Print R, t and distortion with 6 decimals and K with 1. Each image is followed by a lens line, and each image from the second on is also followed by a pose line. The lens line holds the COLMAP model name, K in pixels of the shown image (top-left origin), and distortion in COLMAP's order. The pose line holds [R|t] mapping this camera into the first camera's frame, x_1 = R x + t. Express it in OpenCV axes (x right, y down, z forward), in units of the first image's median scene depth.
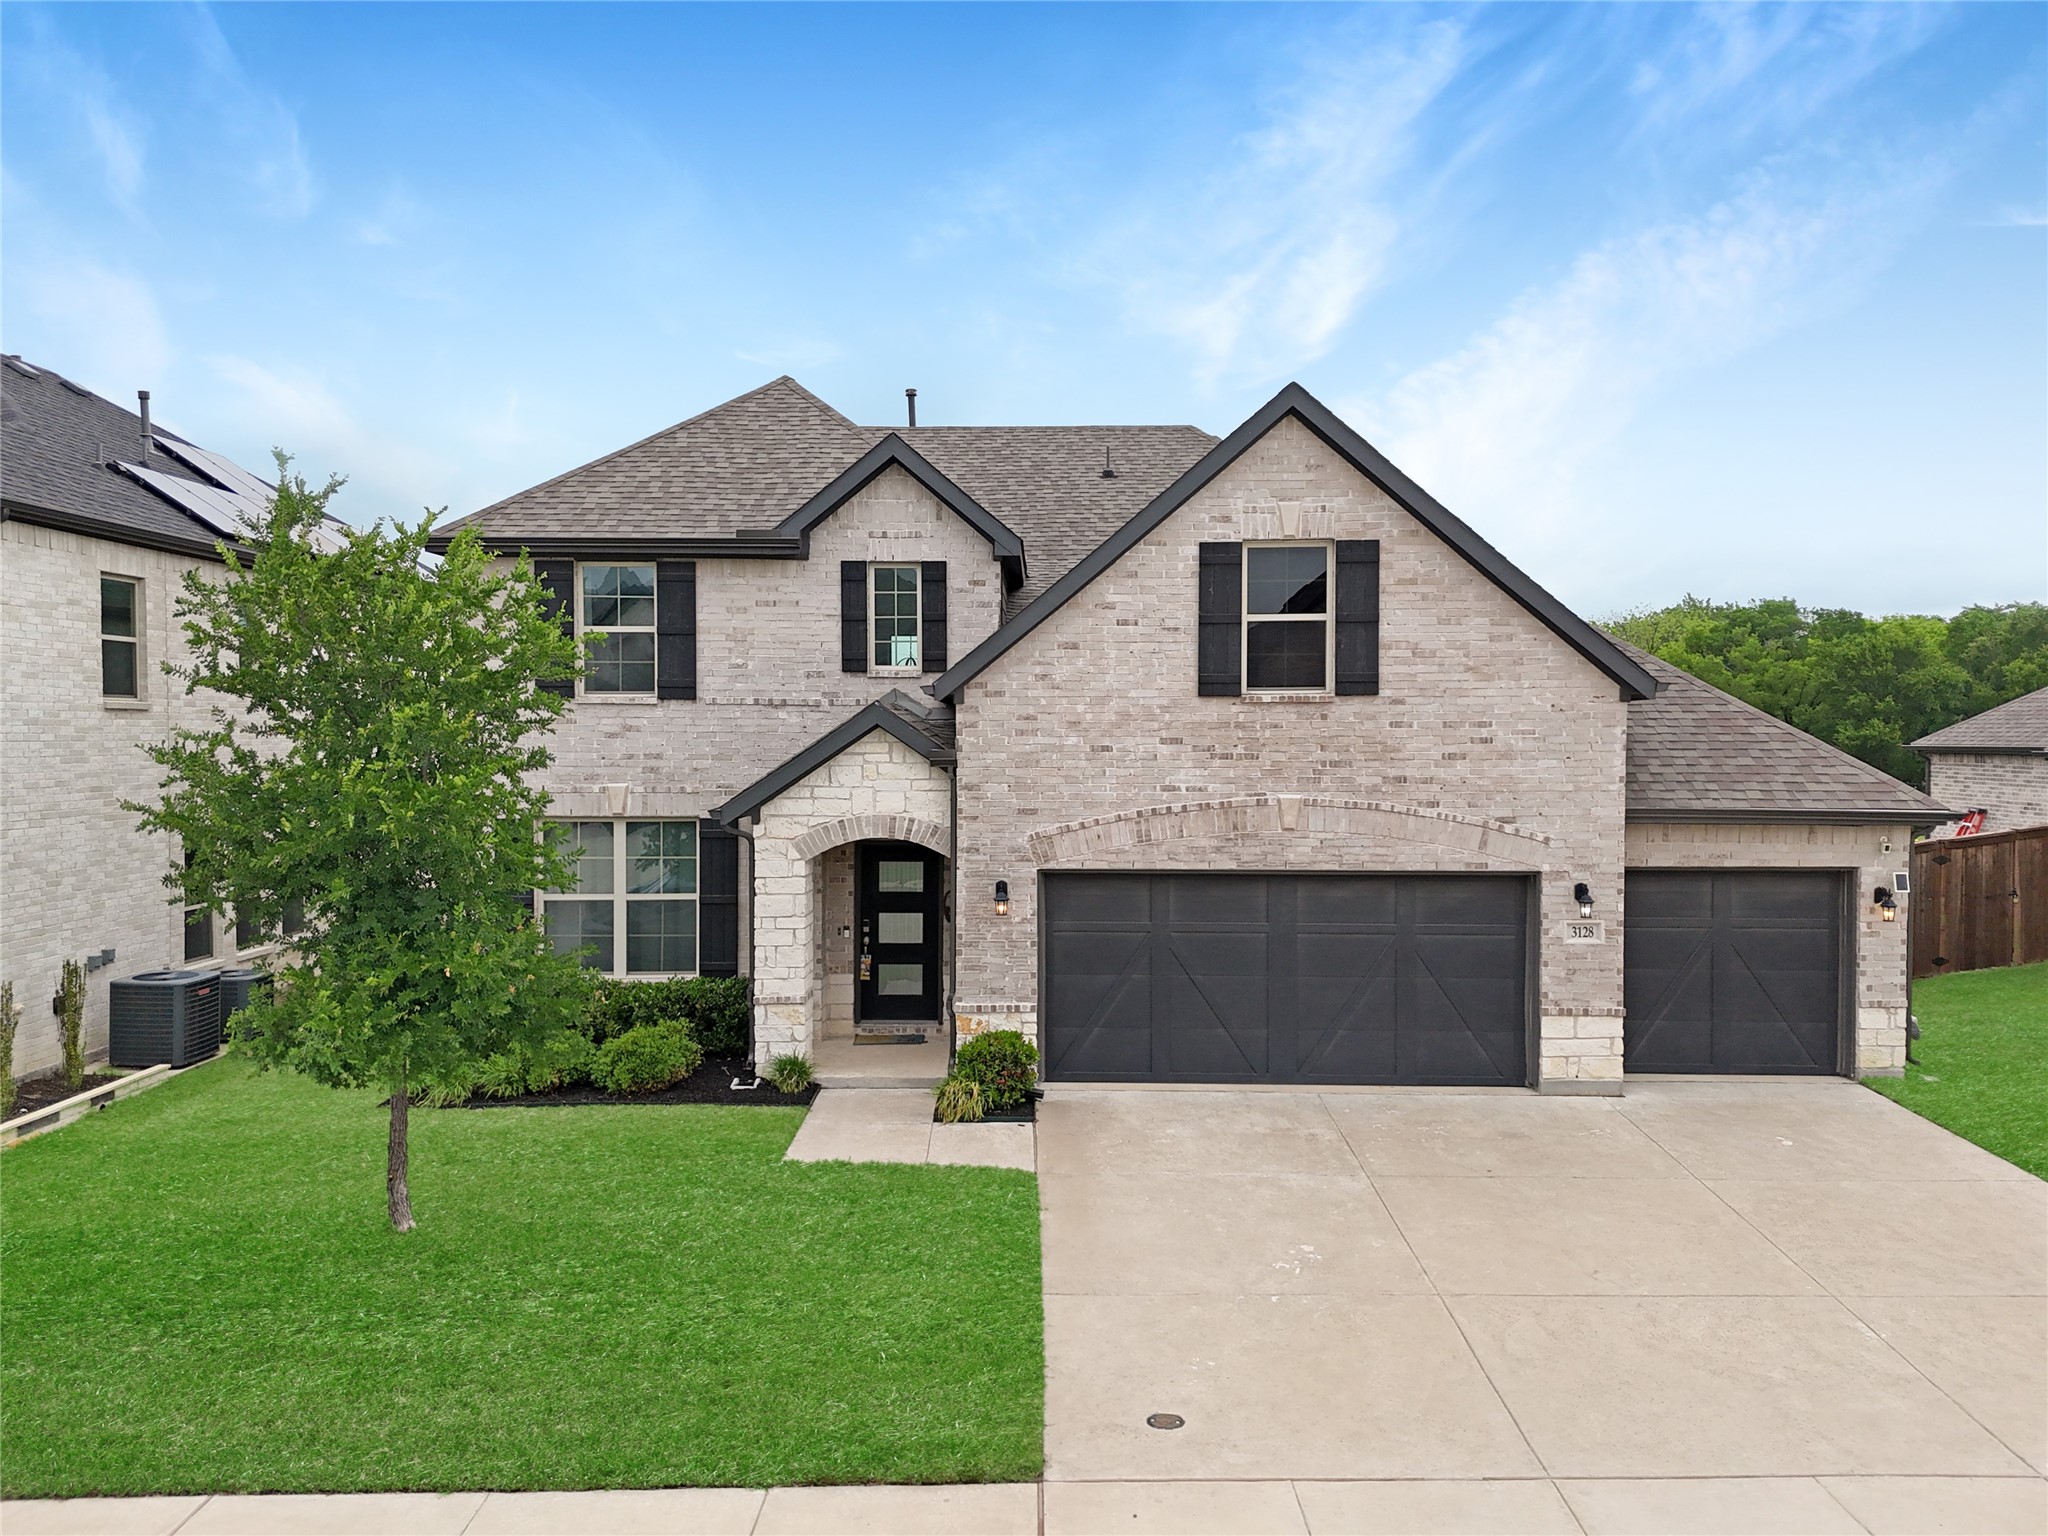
lens RADIAL K [[1505.7, 0, 1030.8], [0, 1505.7, 763.0], [0, 0, 1]] dist [0.072075, -0.071054]
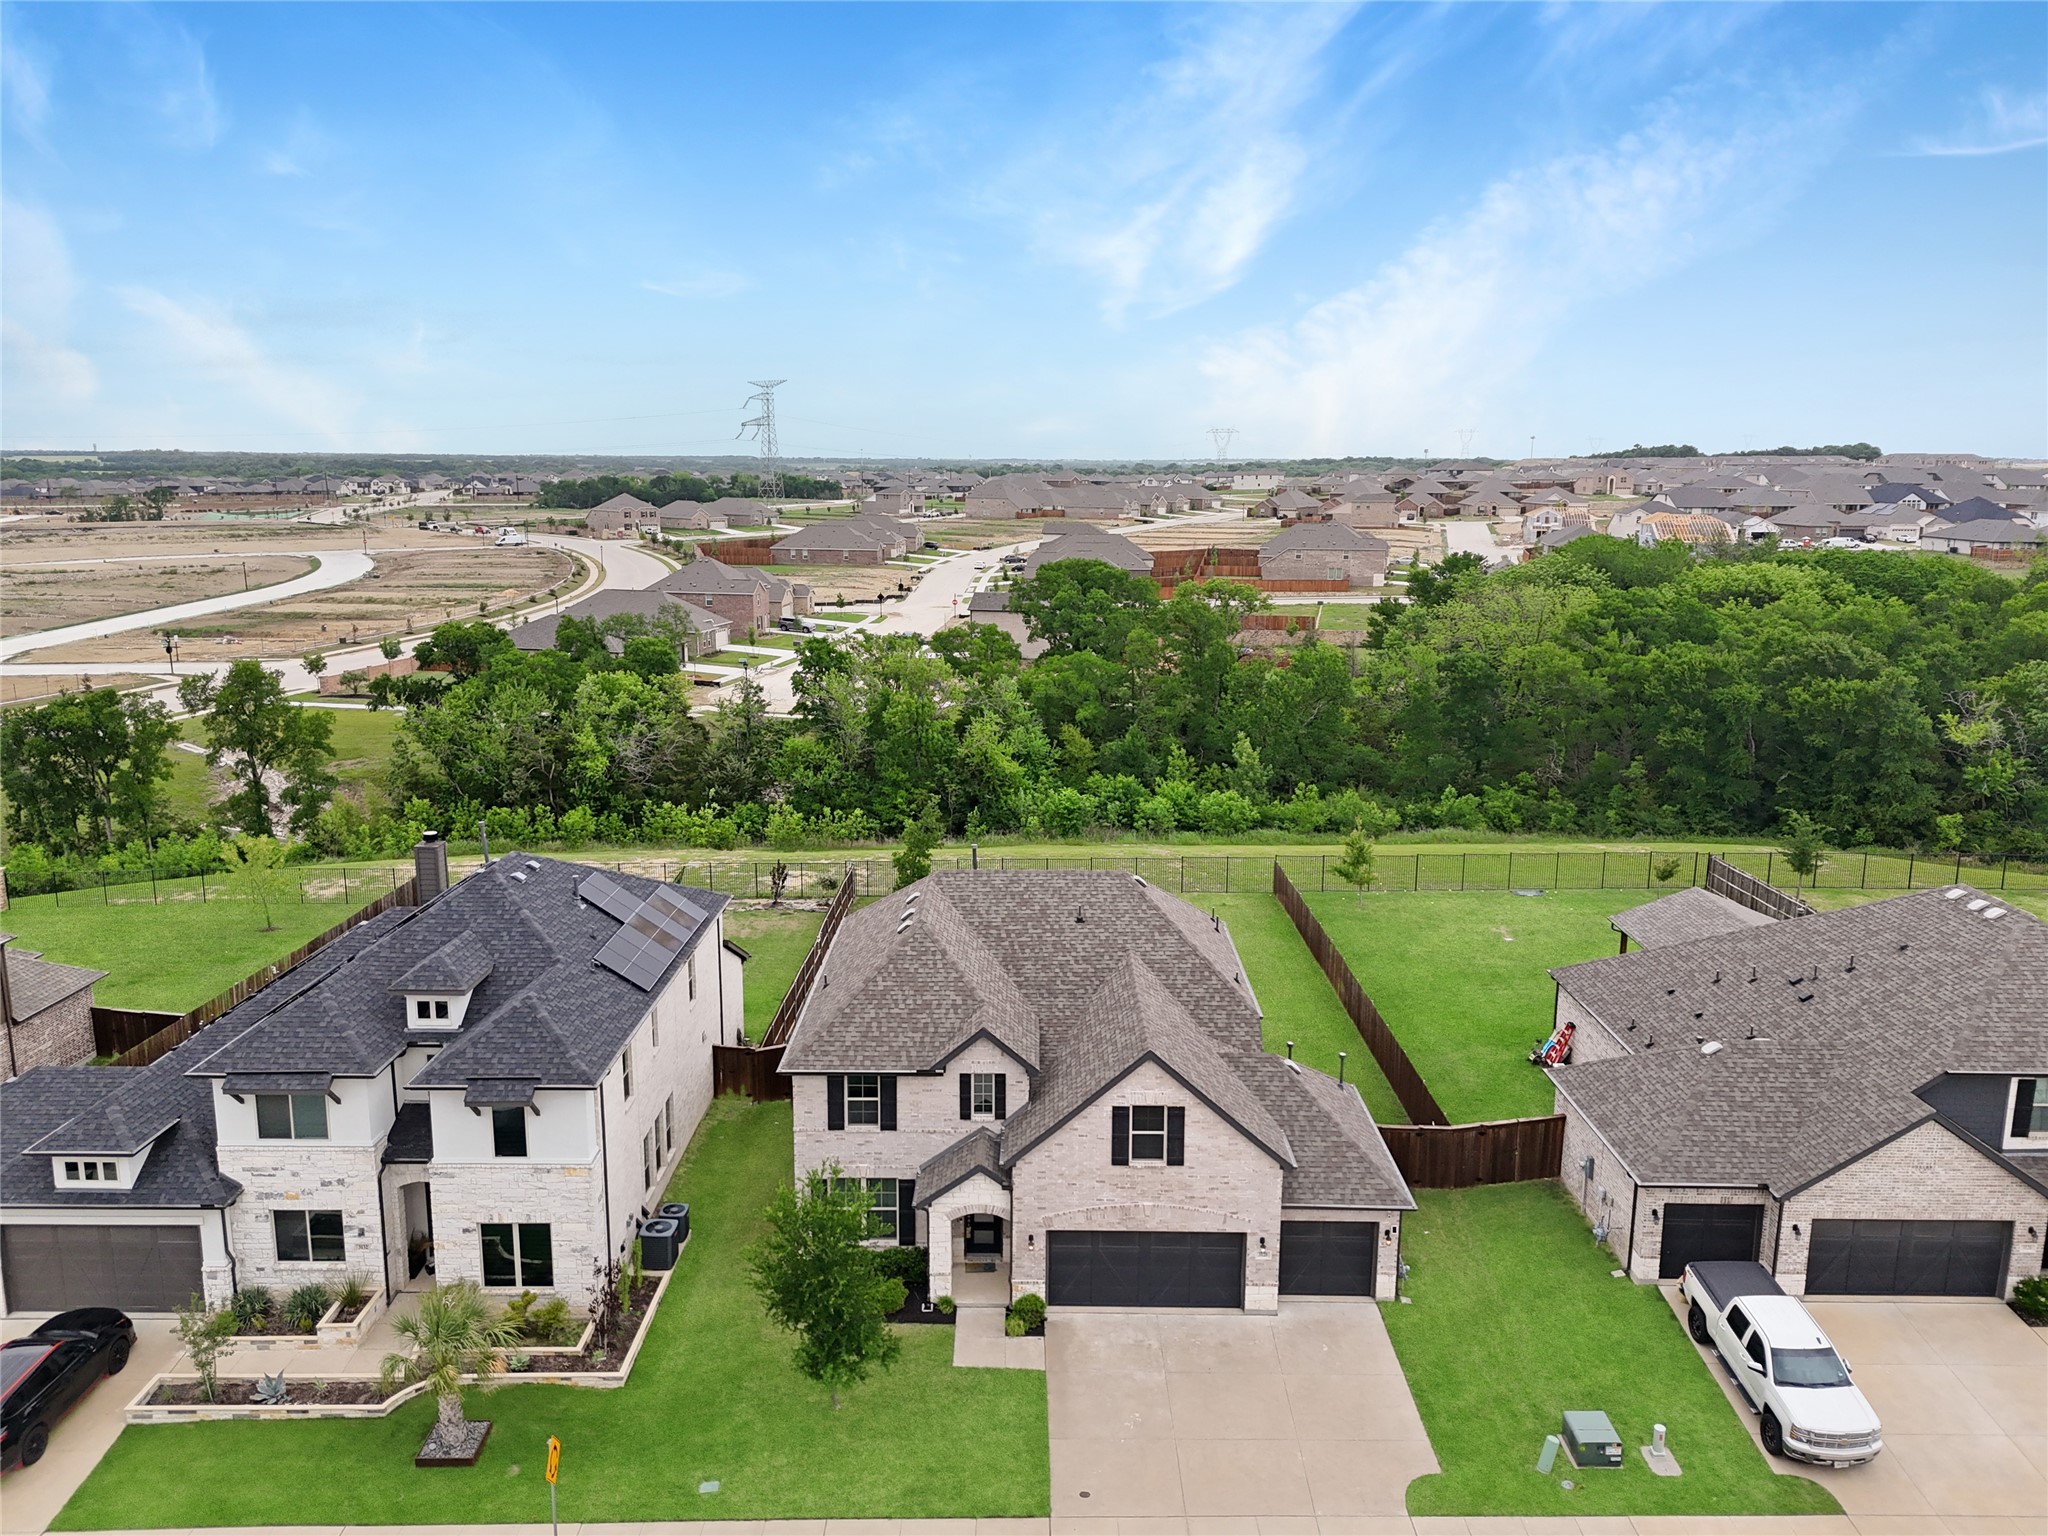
lens RADIAL K [[1505.7, 0, 1030.8], [0, 1505.7, 763.0], [0, 0, 1]] dist [0.072075, -0.071054]
pose [[0.999949, 0.003750, 0.009334, -0.045929], [-0.005319, 0.984686, 0.174254, -1.115332], [-0.008537, -0.174295, 0.984657, -1.313594]]
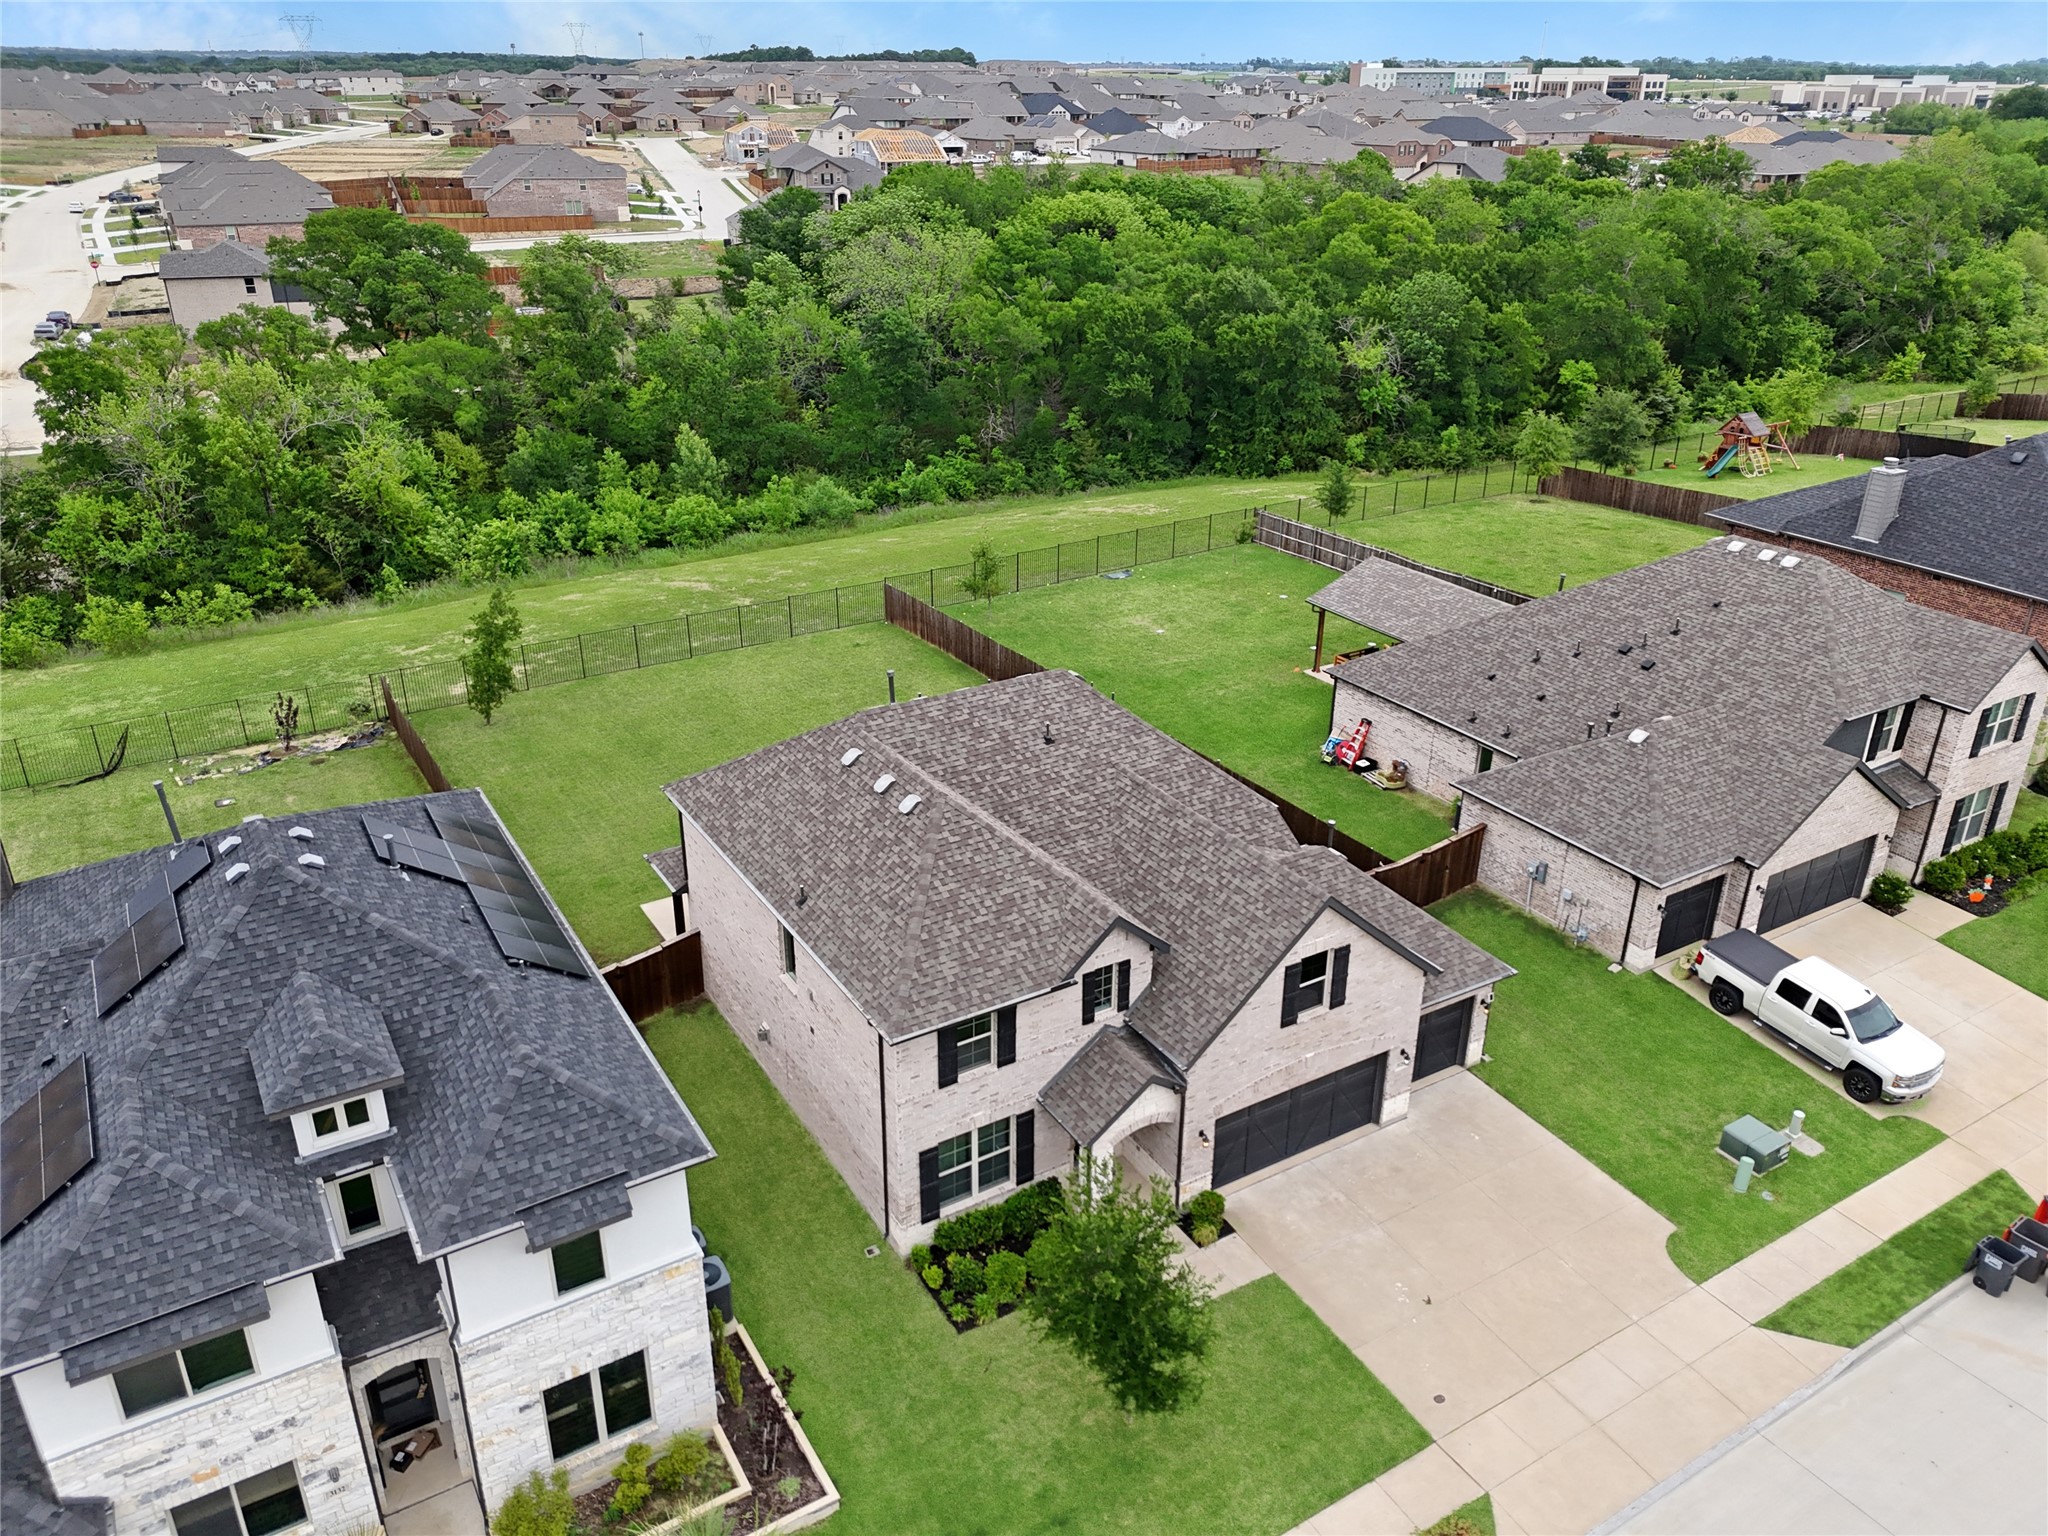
lens RADIAL K [[1505.7, 0, 1030.8], [0, 1505.7, 763.0], [0, 0, 1]] dist [0.072075, -0.071054]
pose [[0.846252, -0.217189, 0.486504, -1.134064], [0.005650, 0.916745, 0.399433, -1.231979], [-0.532752, -0.335272, 0.777025, -0.339420]]
